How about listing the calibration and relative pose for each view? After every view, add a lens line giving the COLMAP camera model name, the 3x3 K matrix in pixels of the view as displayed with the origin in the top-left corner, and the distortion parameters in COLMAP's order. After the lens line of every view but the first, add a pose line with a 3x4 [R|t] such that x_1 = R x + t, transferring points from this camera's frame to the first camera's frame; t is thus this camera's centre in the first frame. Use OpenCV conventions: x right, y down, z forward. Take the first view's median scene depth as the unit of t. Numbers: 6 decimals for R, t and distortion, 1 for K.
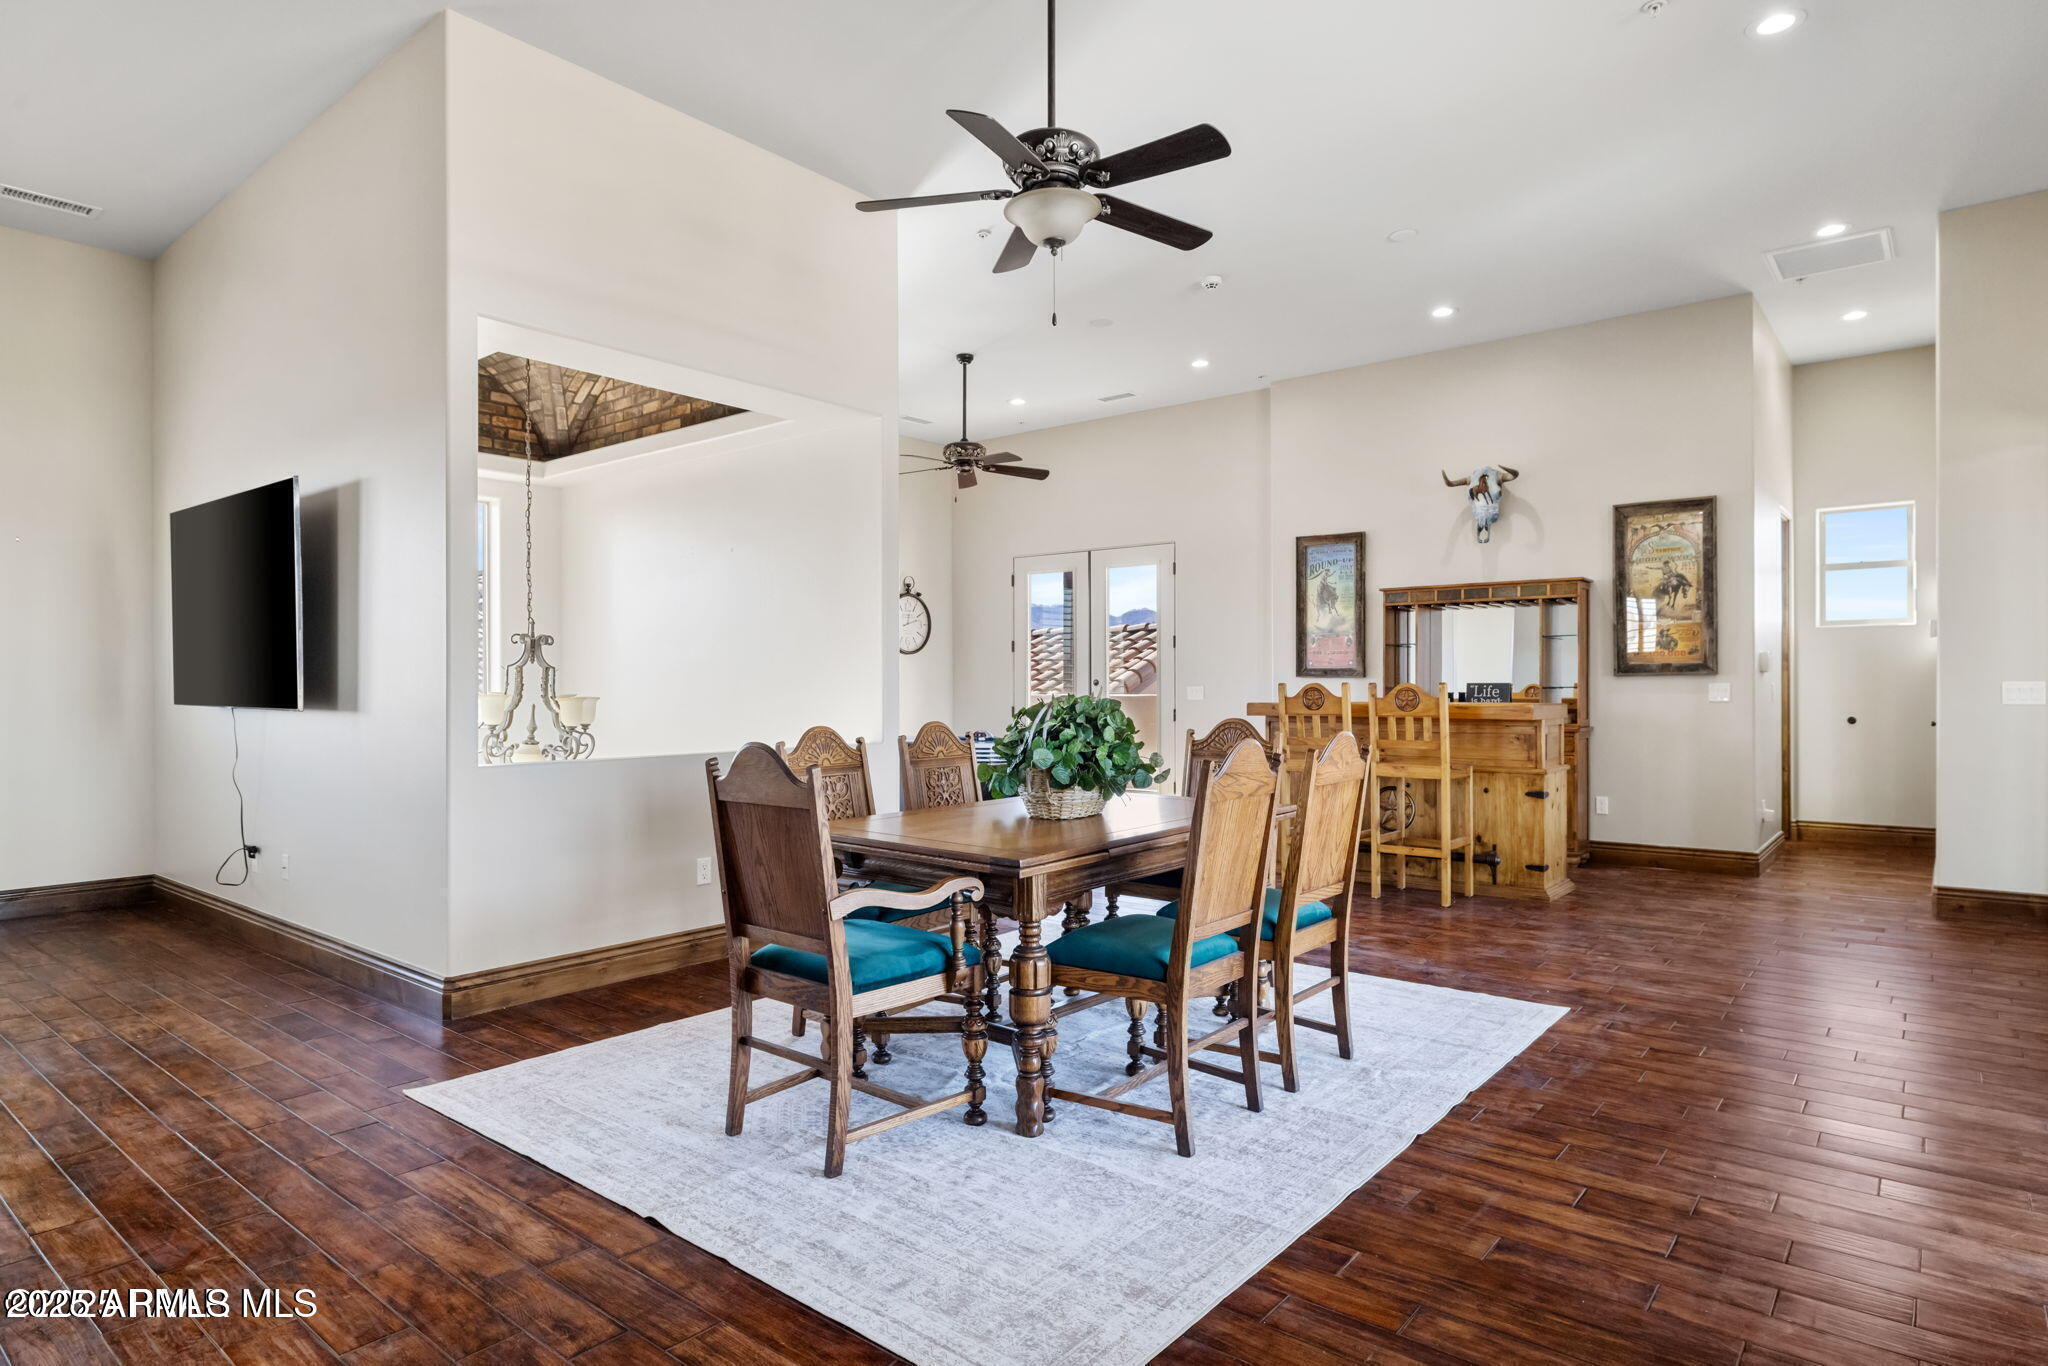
lens RADIAL K [[1135.4, 0, 1026.6], [0, 1135.4, 690.9], [0, 0, 1]] dist [0.000352, 0.000877]
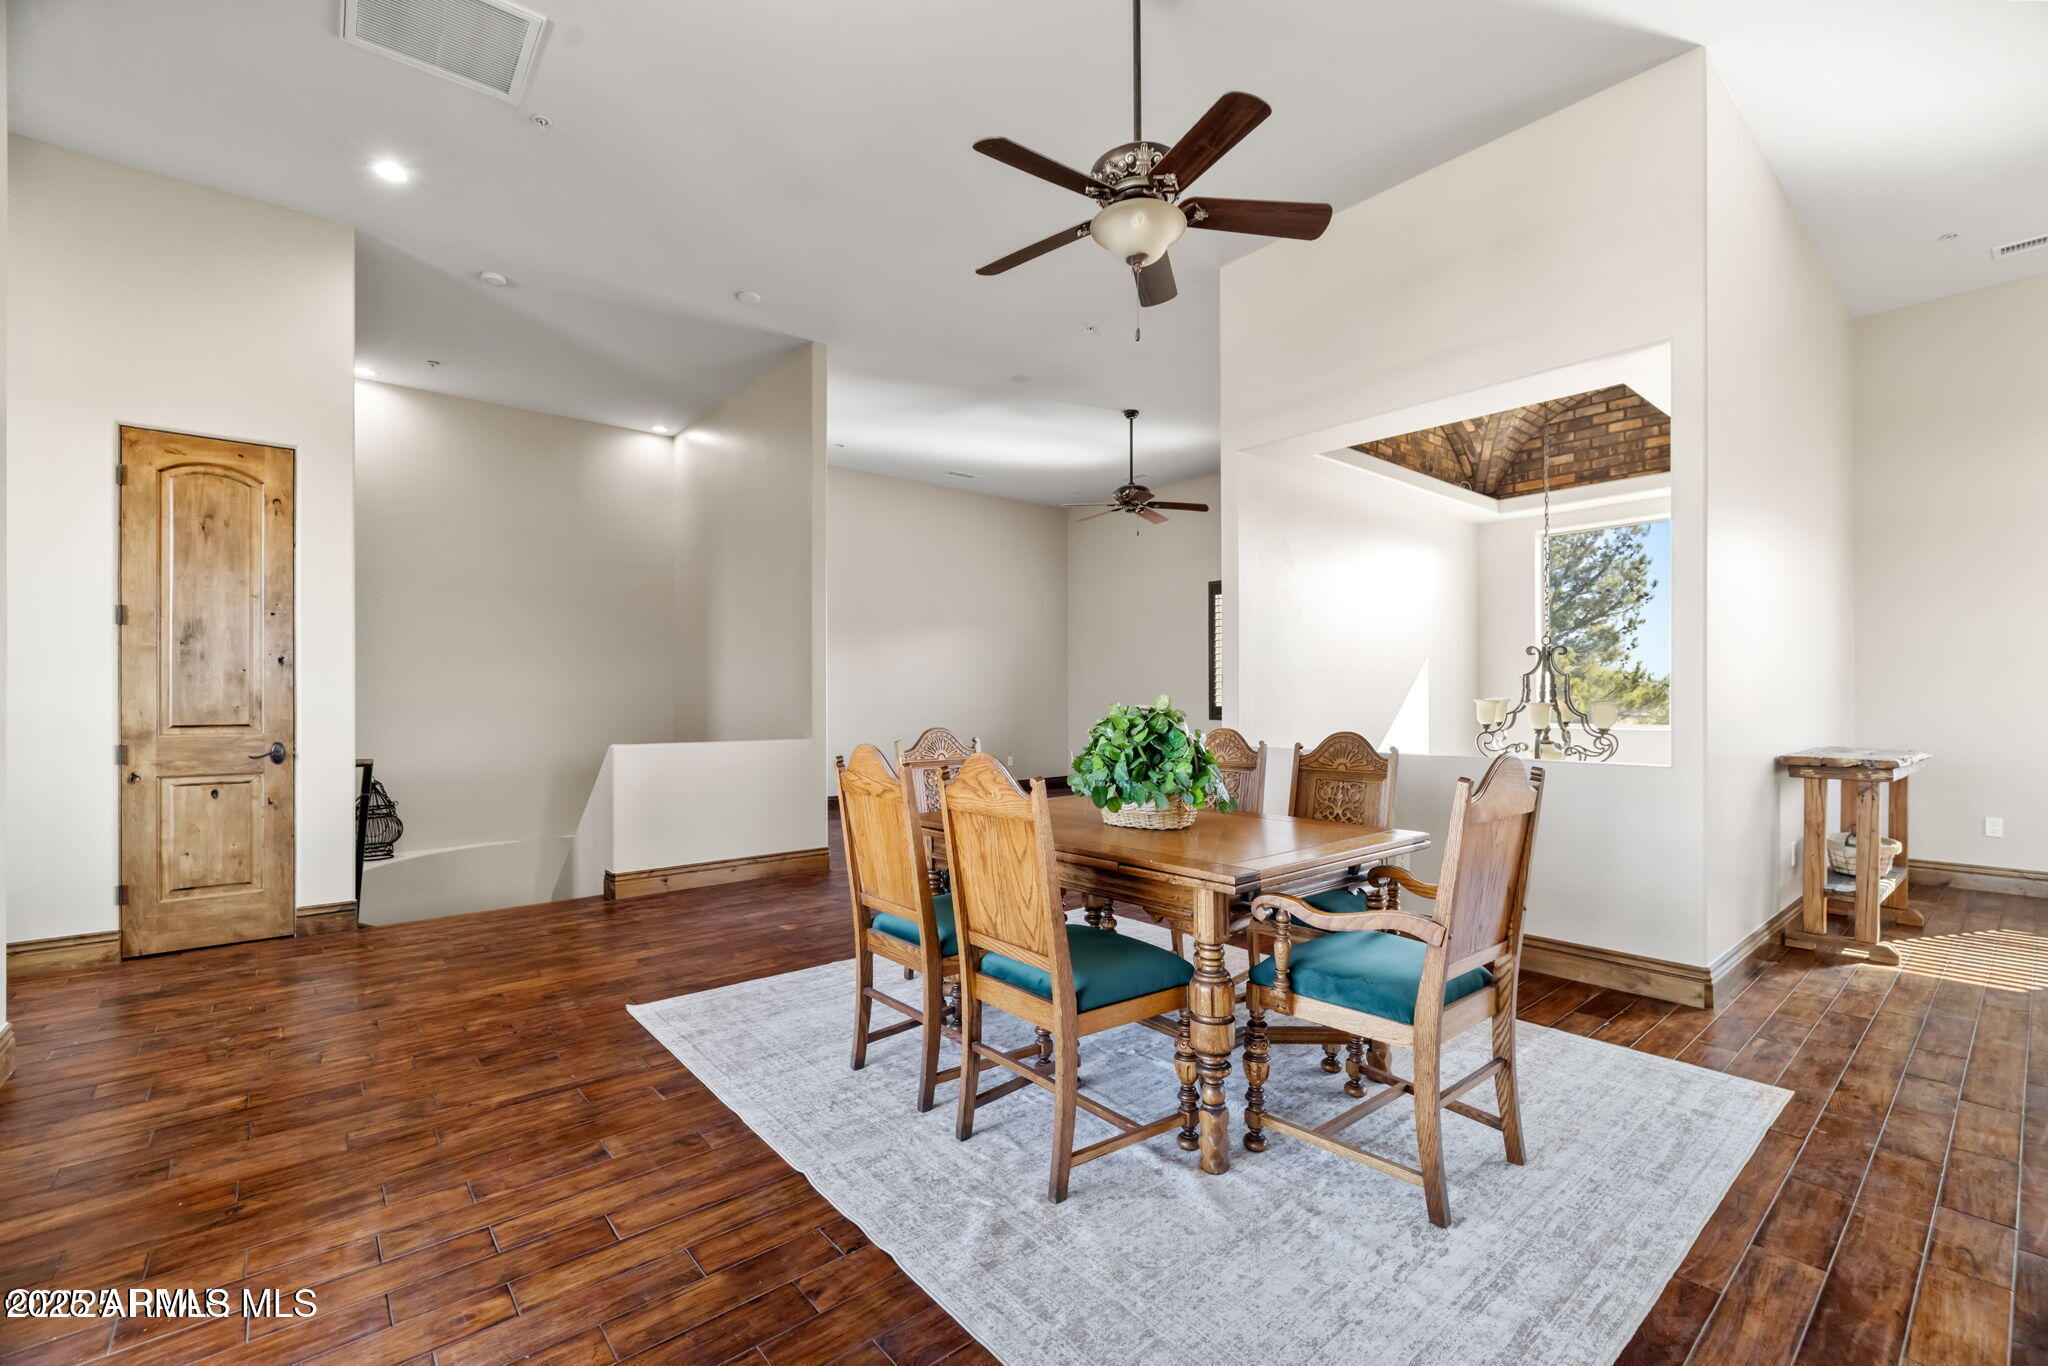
lens RADIAL K [[877.4, 0, 1029.0], [0, 877.4, 688.1], [0, 0, 1]] dist [-0.000672, -0.001714]
pose [[-0.184346, -0.006652, -0.982839, 1.159086], [0.001429, 0.999974, -0.007036, -0.004959], [0.982860, -0.002701, -0.184332, 1.490658]]
